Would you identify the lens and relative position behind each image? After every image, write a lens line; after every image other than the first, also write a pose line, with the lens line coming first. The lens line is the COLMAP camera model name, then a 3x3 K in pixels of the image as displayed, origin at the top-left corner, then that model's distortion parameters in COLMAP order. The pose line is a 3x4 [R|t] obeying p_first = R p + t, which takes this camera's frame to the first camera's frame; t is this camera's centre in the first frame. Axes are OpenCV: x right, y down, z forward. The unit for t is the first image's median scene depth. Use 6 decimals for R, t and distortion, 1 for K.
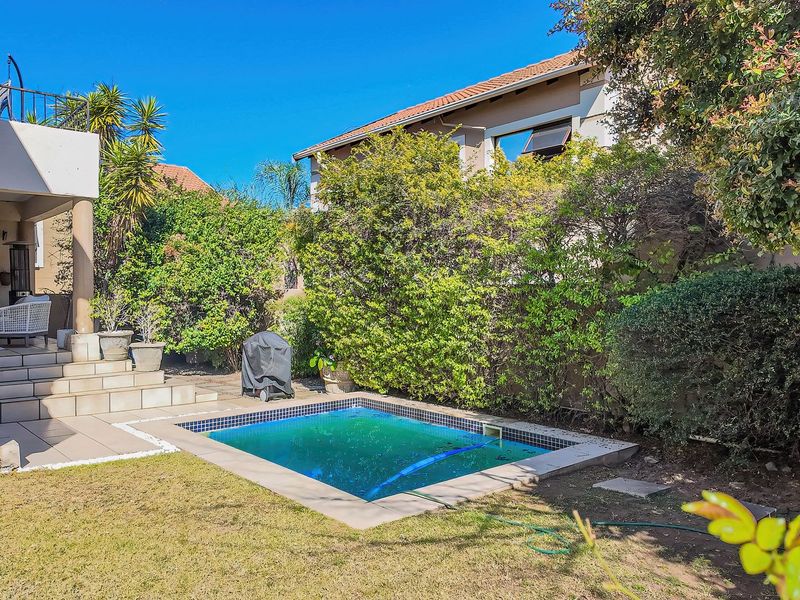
lens RADIAL K [[618.3, 0, 400.3], [0, 618.3, 298.2], [0, 0, 1]] dist [0.084453, -0.115125]
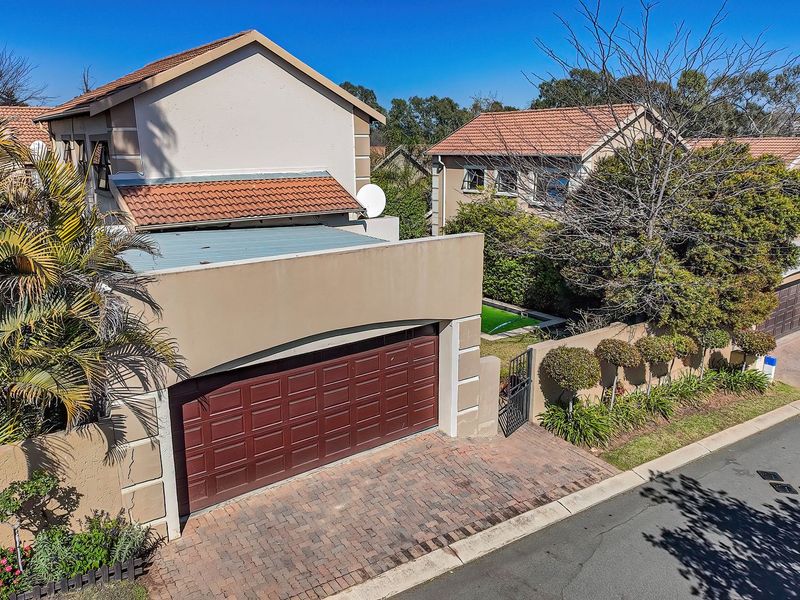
lens RADIAL K [[618.3, 0, 405.0], [0, 618.3, 302.7], [0, 0, 1]] dist [0.084453, -0.115125]
pose [[0.997450, 0.016886, -0.069338, -0.207289], [0.000877, 0.968629, 0.248508, -0.556730], [0.071359, -0.247935, 0.966145, -1.817087]]
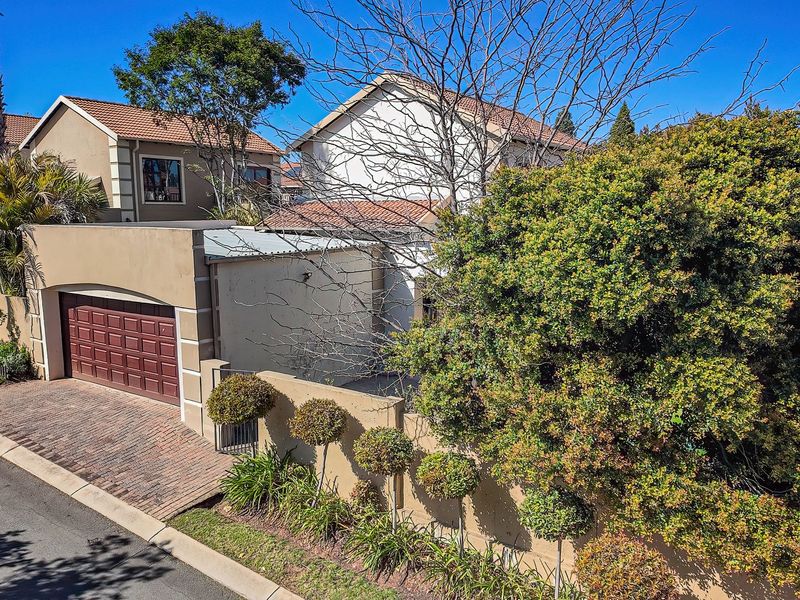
lens RADIAL K [[618.3, 0, 400.9], [0, 618.3, 299.2], [0, 0, 1]] dist [0.084453, -0.115125]
pose [[0.252622, 0.135367, -0.958049, 1.426003], [-0.000955, 0.990199, 0.139658, -0.402374], [0.967565, -0.034366, 0.250275, -0.302056]]
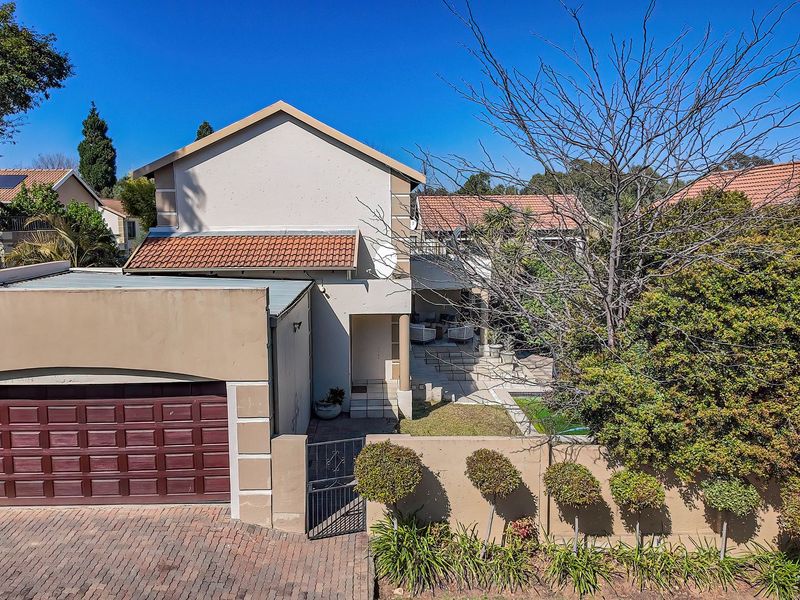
lens RADIAL K [[618.3, 0, 403.7], [0, 618.3, 301.4], [0, 0, 1]] dist [0.084453, -0.115125]
pose [[0.775086, 0.081366, -0.626595, 0.870126], [0.000345, 0.991620, 0.129192, -0.494691], [0.631855, -0.100351, 0.768563, -1.189440]]
